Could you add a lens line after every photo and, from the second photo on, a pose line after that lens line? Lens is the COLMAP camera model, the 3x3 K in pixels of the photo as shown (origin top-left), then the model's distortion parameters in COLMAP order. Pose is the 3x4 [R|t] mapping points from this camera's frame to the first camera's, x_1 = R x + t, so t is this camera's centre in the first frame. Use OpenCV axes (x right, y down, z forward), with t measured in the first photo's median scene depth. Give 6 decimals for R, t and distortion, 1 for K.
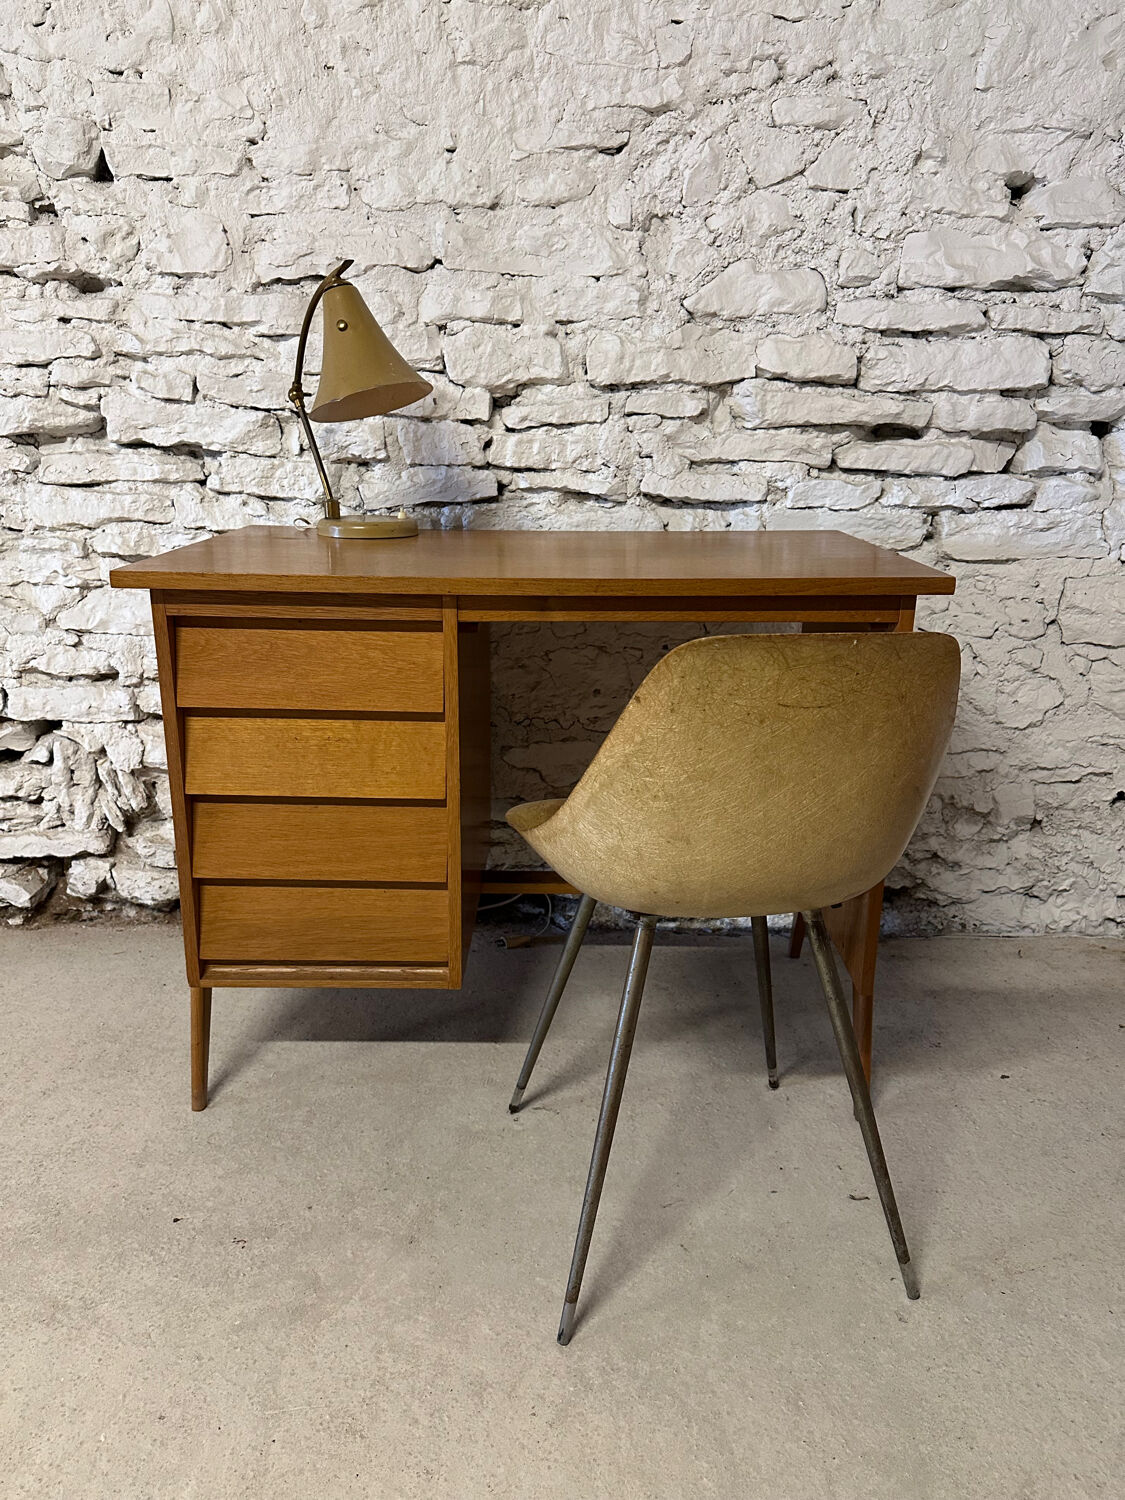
lens RADIAL K [[1055.2, 0, 560.7], [0, 1055.2, 743.0], [0, 0, 1]] dist [0.027509, -0.037653]
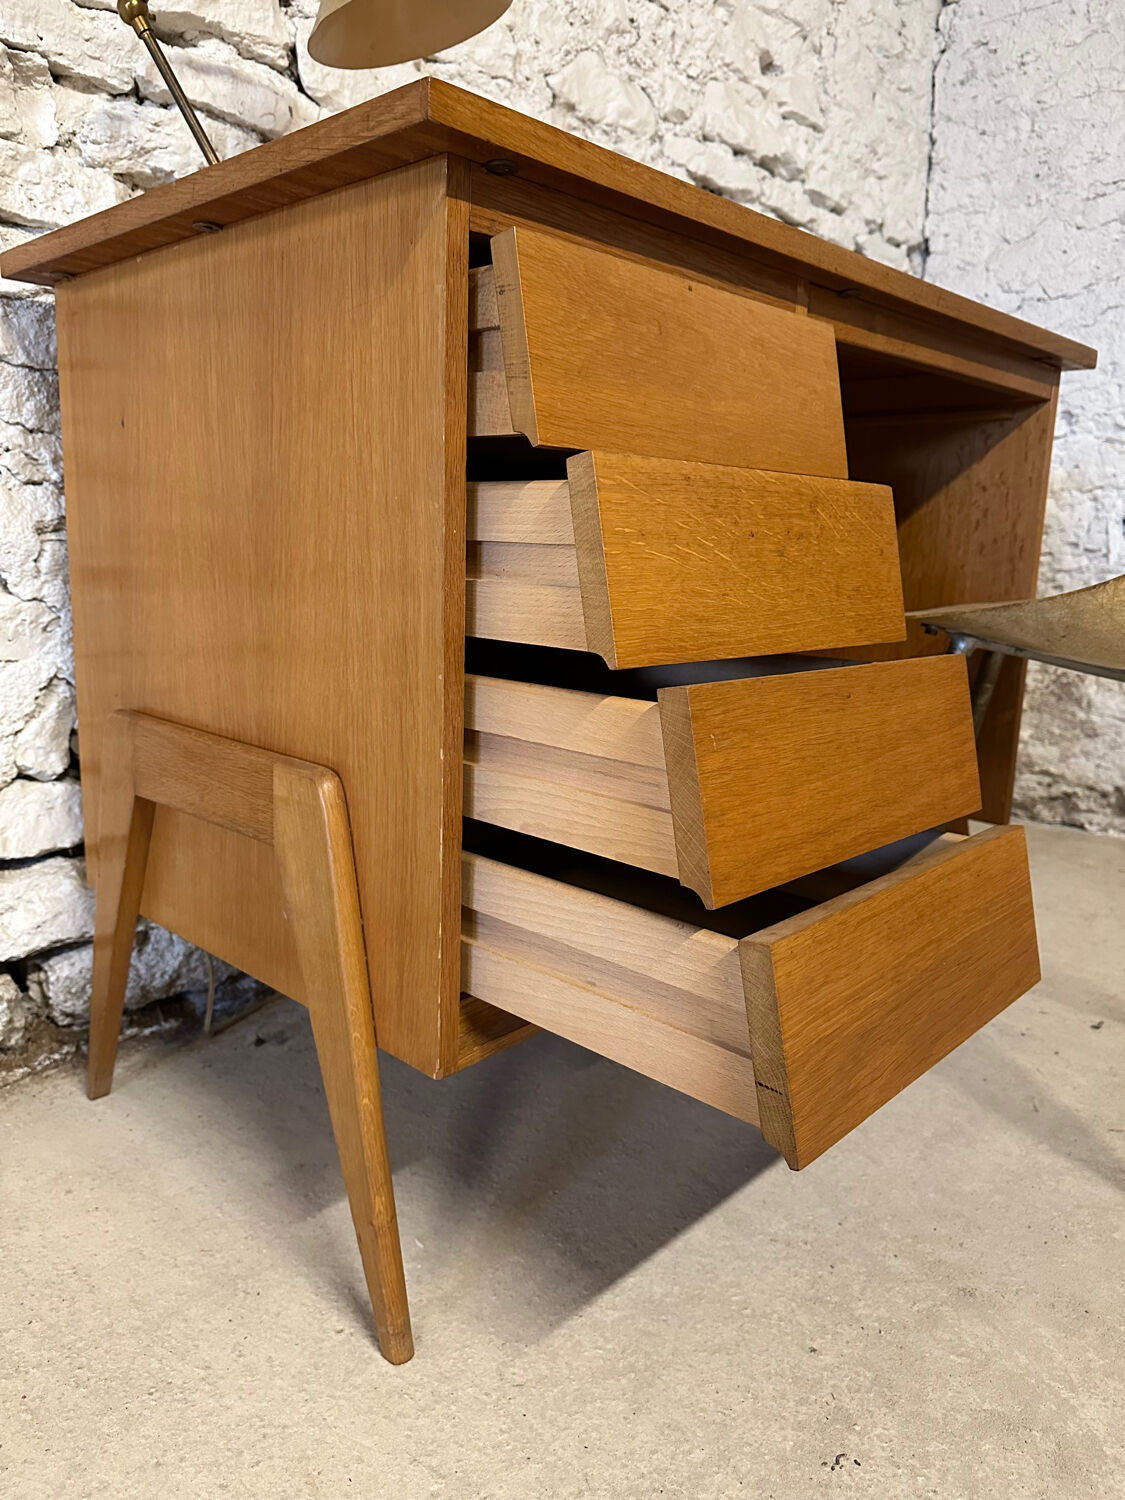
lens RADIAL K [[1068.8, 0, 560.8], [0, 1068.8, 749.3], [0, 0, 1]] dist [0.000530, -0.007837]
pose [[0.683020, -0.135802, 0.717664, -0.517758], [0.191936, 0.981403, 0.003039, 0.077165], [-0.704730, 0.135669, 0.696383, 0.498783]]
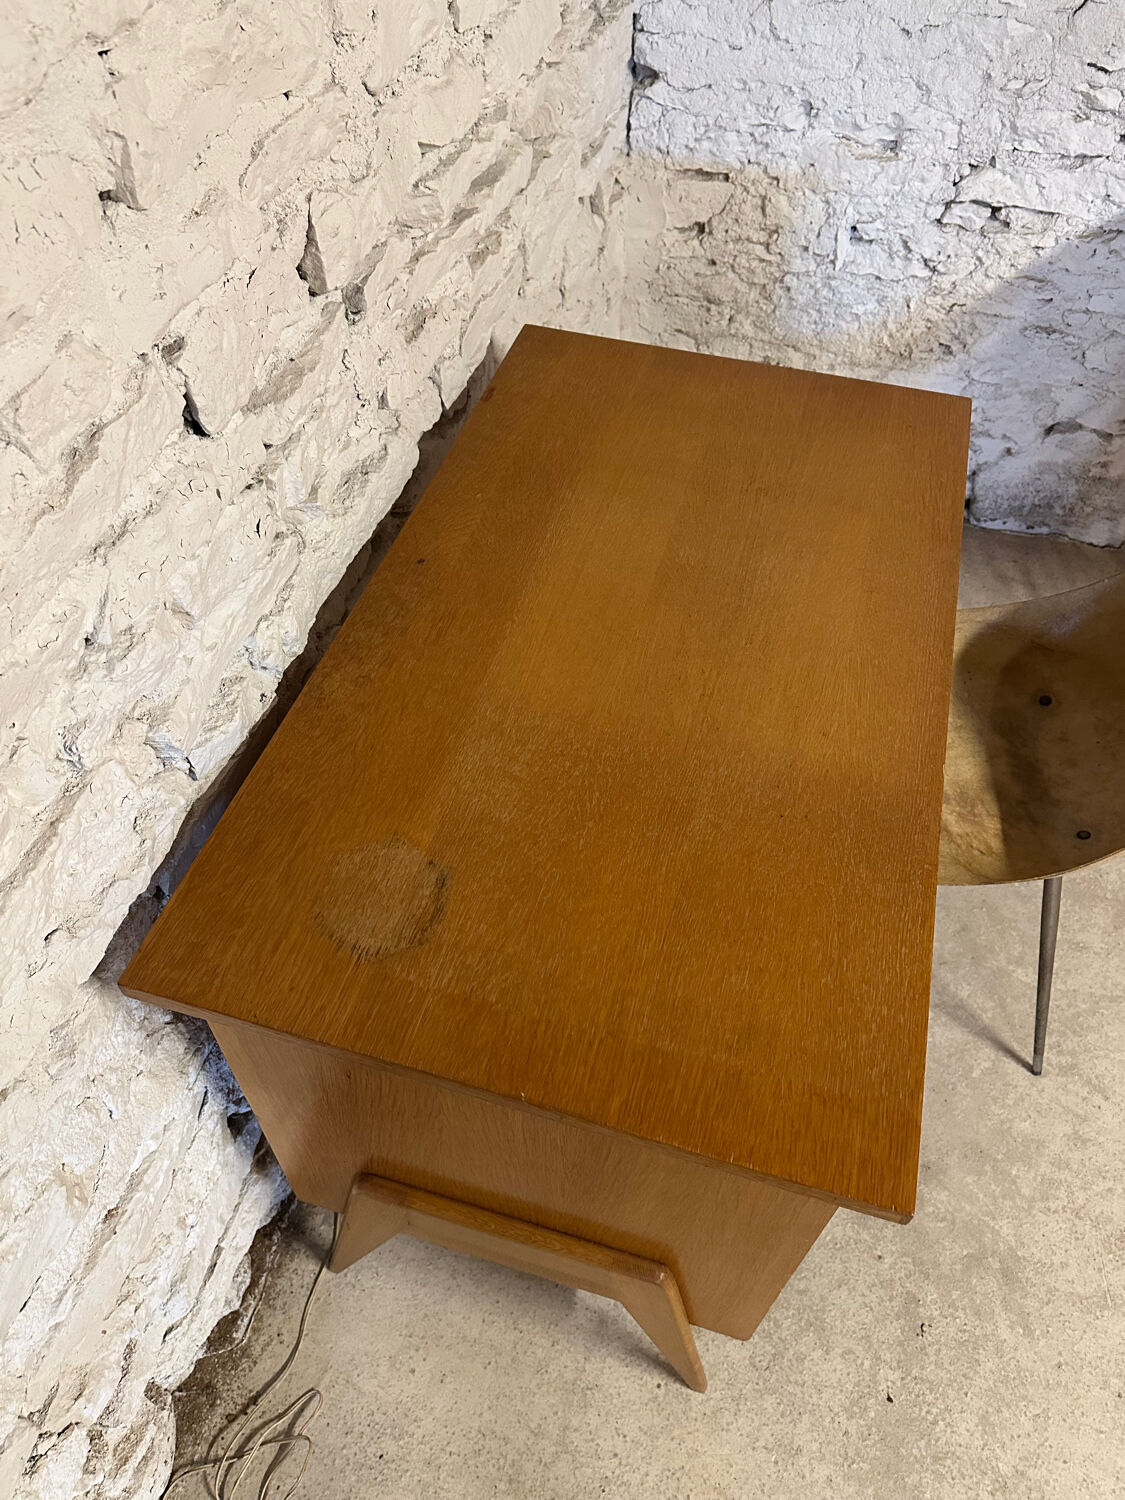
lens RADIAL K [[1061.6, 0, 560.4], [0, 1061.6, 738.0], [0, 0, 1]] dist [-0.000943, -0.004345]
pose [[0.267807, -0.734980, 0.622963, -0.448551], [0.261854, 0.677767, 0.687070, -0.531498], [-0.927207, -0.020877, 0.373968, 0.688552]]
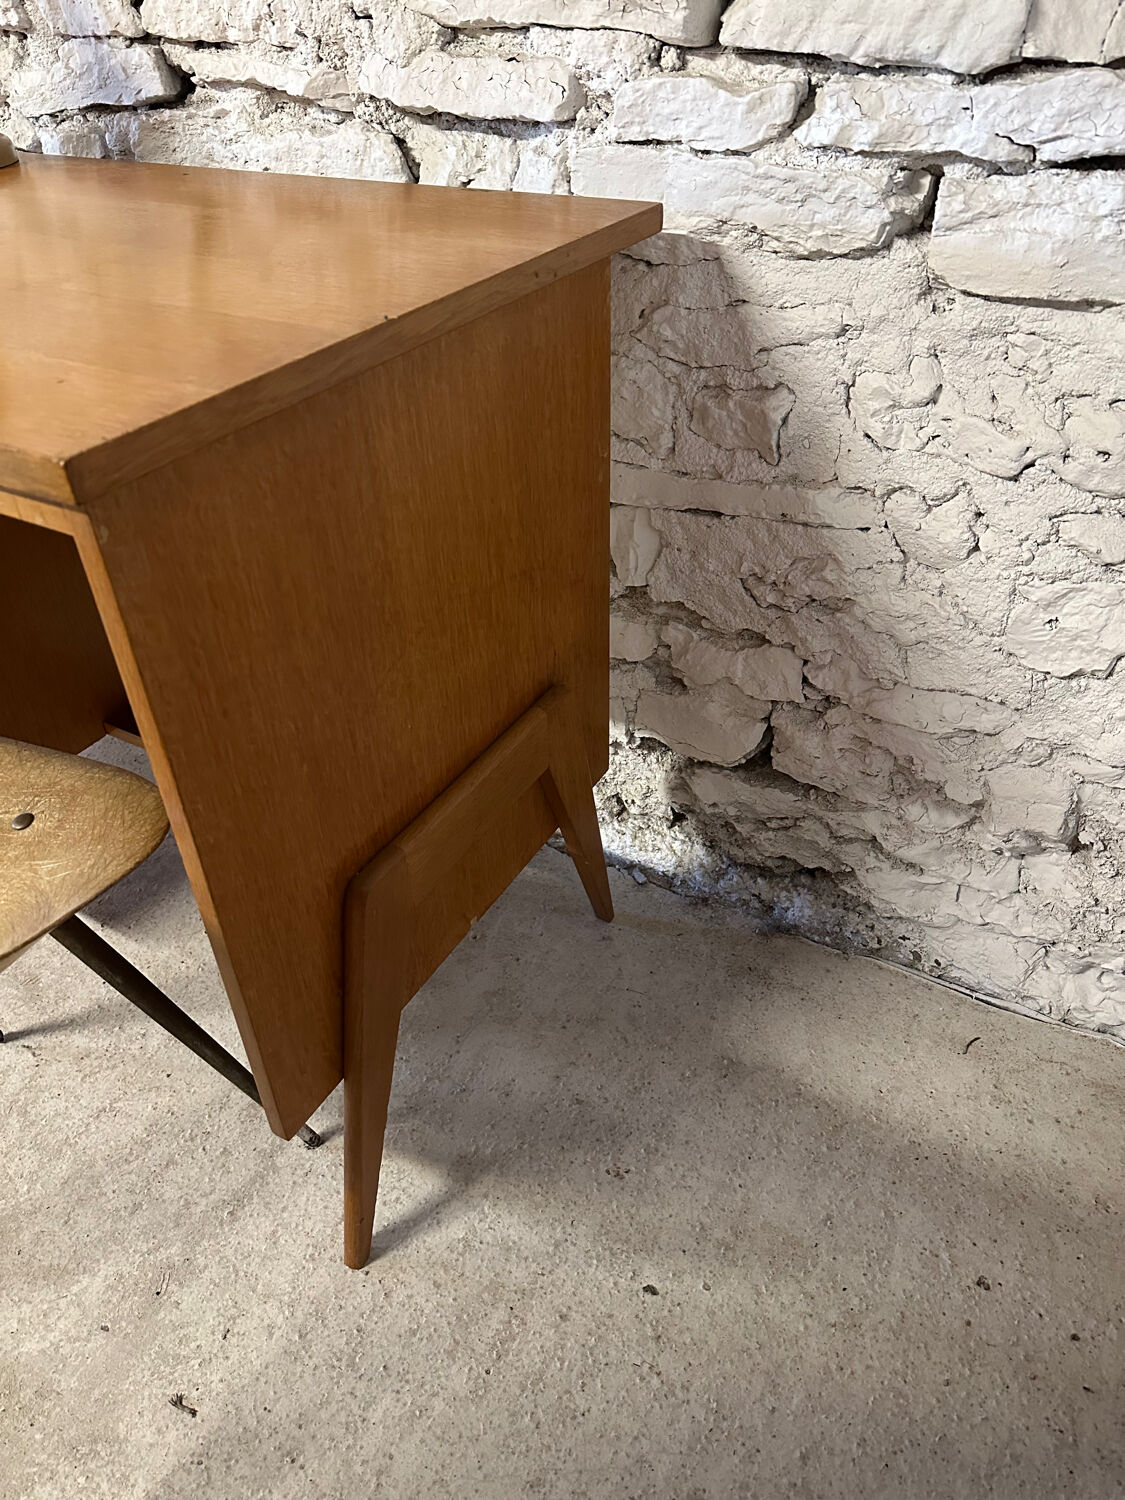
lens RADIAL K [[1068.8, 0, 560.8], [0, 1068.8, 749.3], [0, 0, 1]] dist [0.000530, -0.007837]
pose [[0.872897, 0.272679, -0.404595, 0.487578], [-0.111828, 0.918989, 0.378092, -0.155534], [0.474916, -0.284790, 0.832676, 0.527175]]
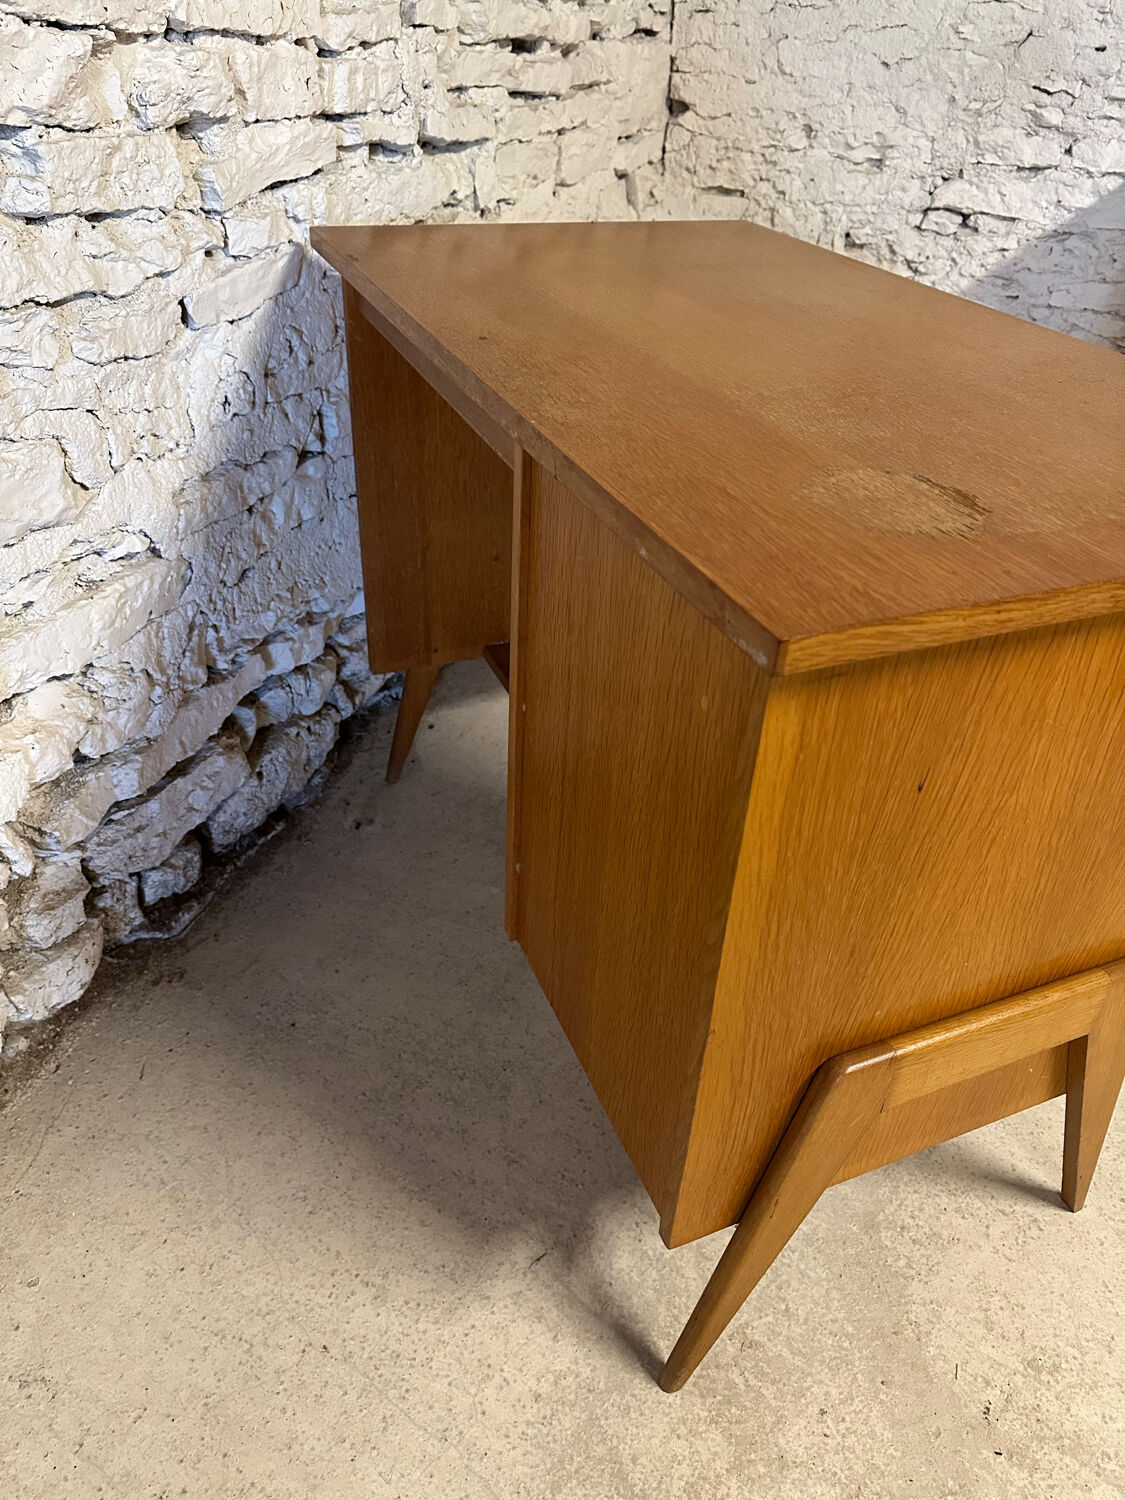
lens RADIAL K [[1062.6, 0, 560.9], [0, 1062.6, 754.8], [0, 0, 1]] dist [0.006884, -0.012047]
pose [[0.362459, -0.532850, 0.764653, -0.776737], [0.223095, 0.846196, 0.483922, -0.218108], [-0.904905, -0.004812, 0.425587, 0.584237]]
